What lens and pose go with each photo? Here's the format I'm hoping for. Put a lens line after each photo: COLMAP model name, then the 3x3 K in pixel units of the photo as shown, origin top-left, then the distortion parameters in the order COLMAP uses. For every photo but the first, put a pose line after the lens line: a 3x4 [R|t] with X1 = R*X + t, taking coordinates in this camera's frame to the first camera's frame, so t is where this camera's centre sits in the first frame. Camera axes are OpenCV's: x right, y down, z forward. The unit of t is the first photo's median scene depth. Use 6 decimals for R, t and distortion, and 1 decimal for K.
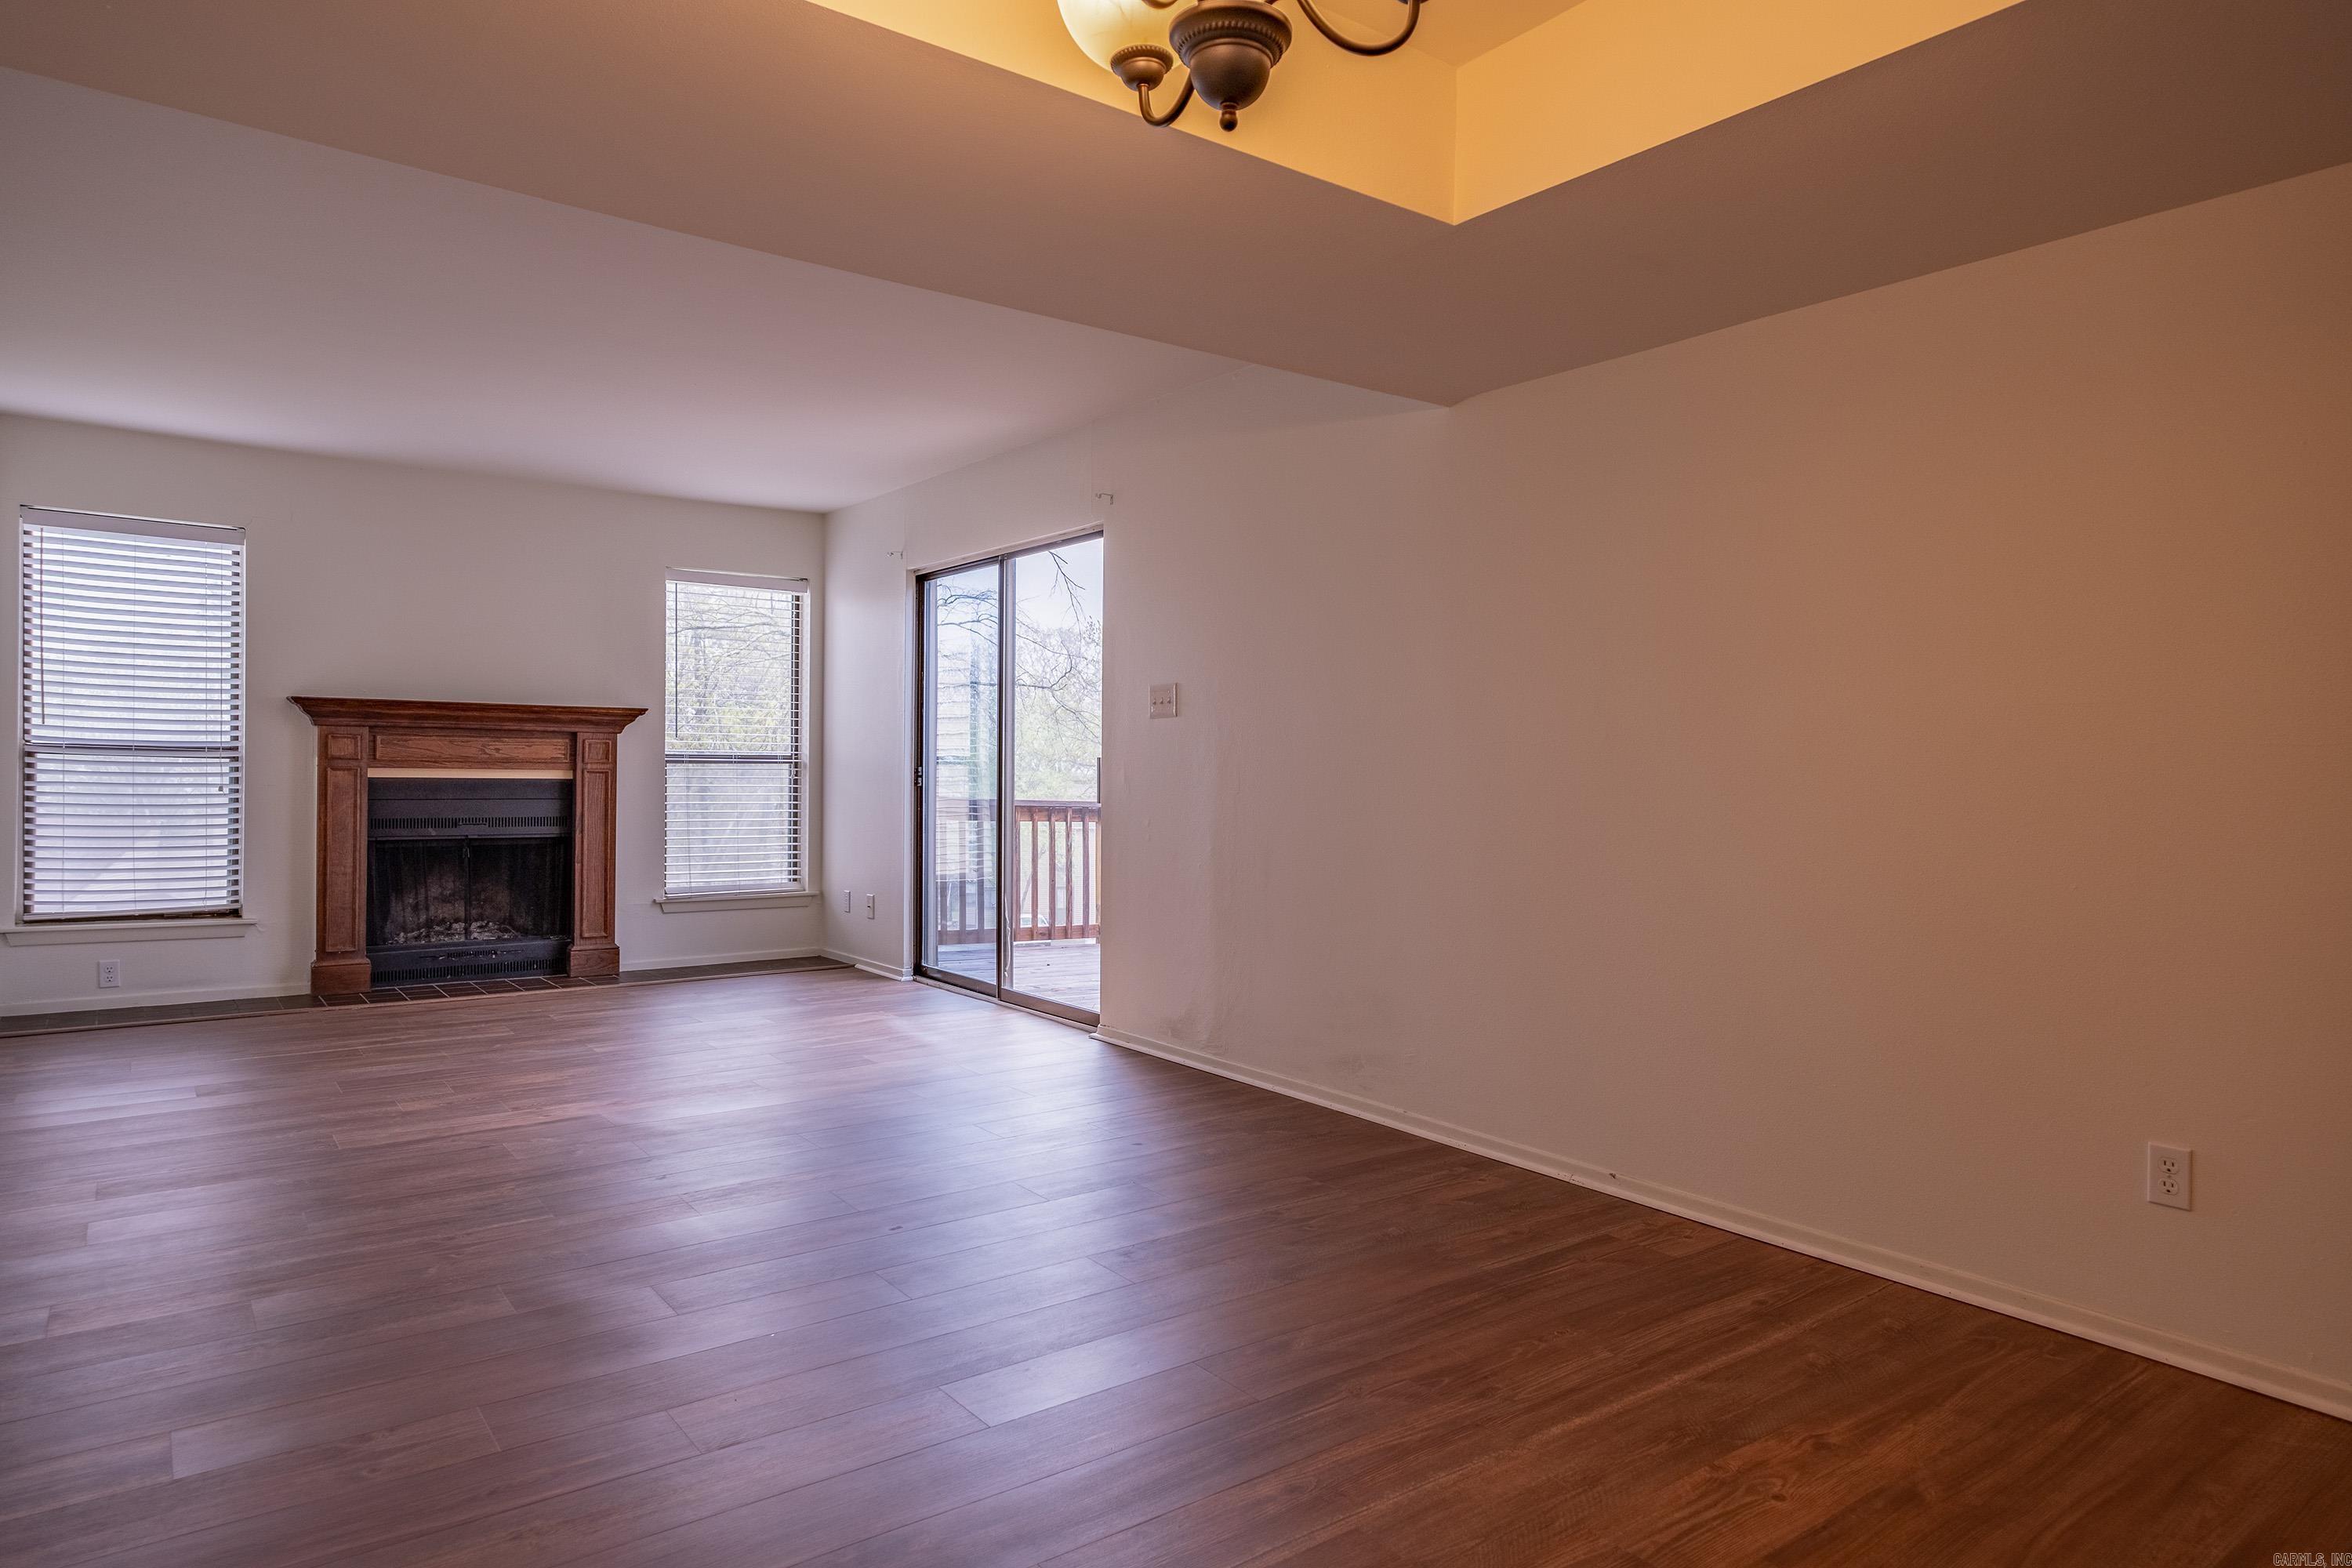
lens RADIAL K [[1421.0, 0, 1197.5], [0, 1421.0, 777.1], [0, 0, 1]] dist [0.002847, -0.000964]
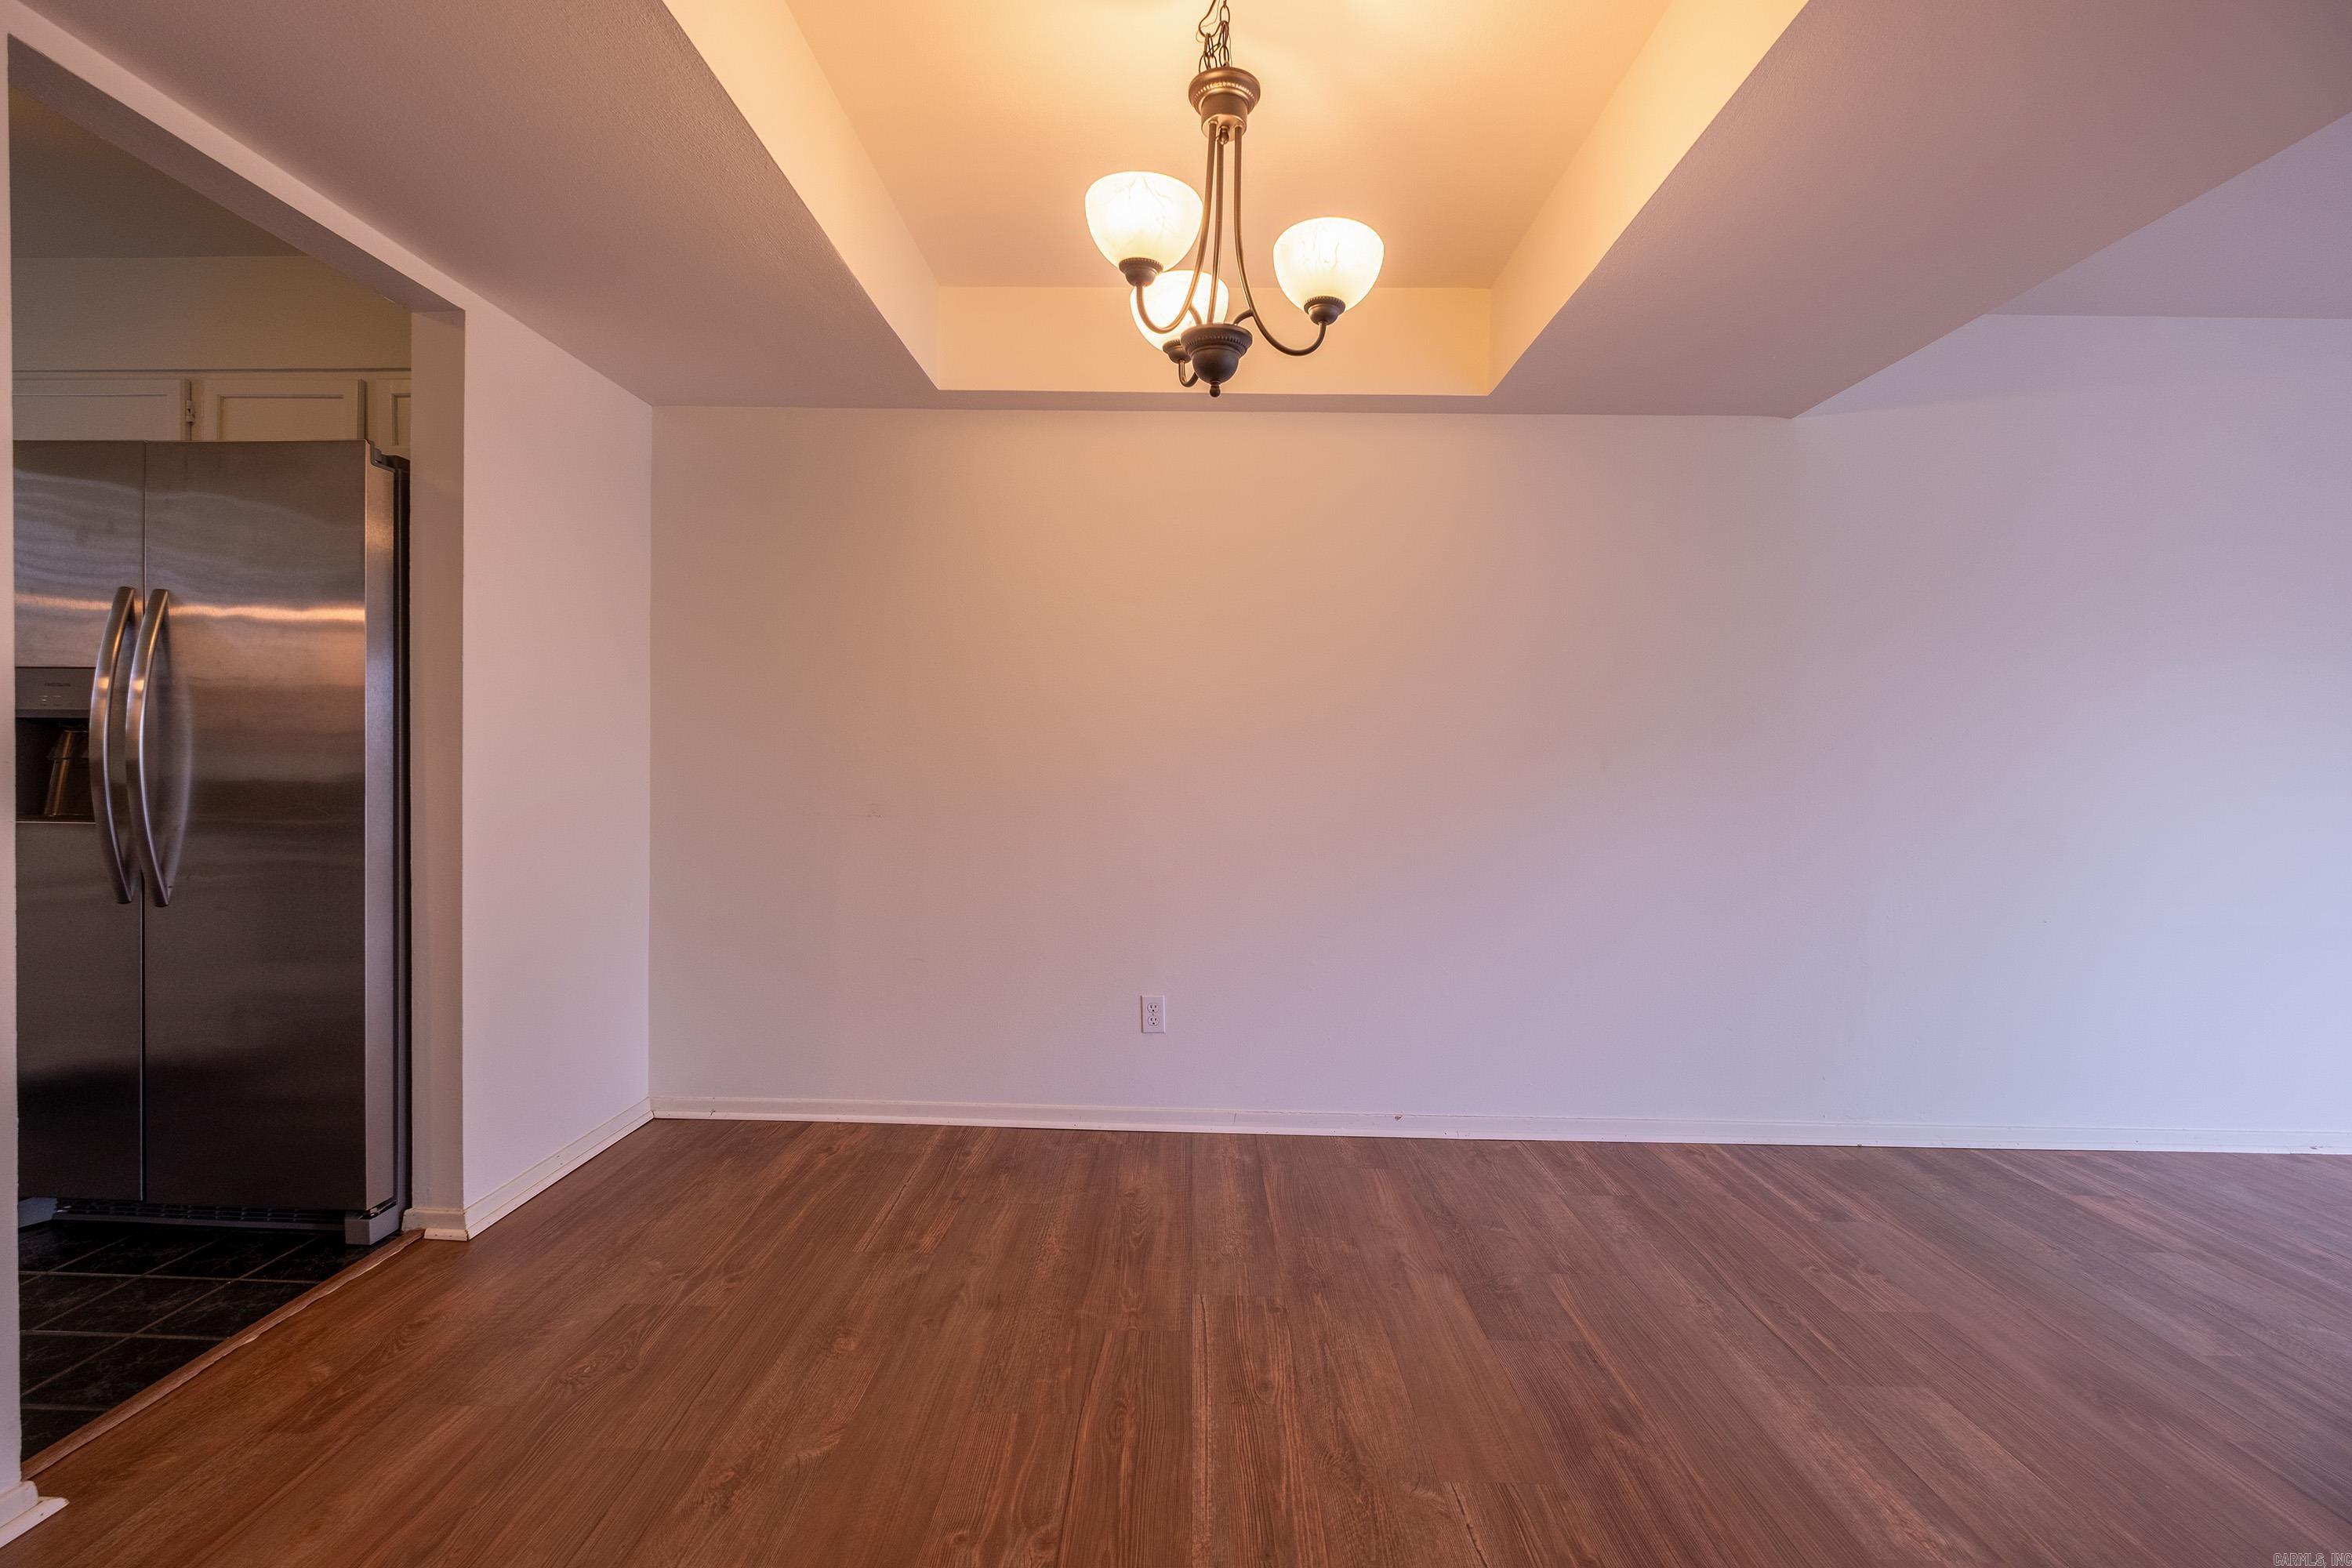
lens RADIAL K [[1003.6, 0, 1195.6], [0, 1003.6, 784.4], [0, 0, 1]] dist [0.000989, -0.004241]
pose [[-0.612969, 0.000811, -0.790107, 0.197133], [-0.030649, 0.999222, 0.024803, -0.006684], [0.789513, 0.039419, -0.612467, 0.362793]]
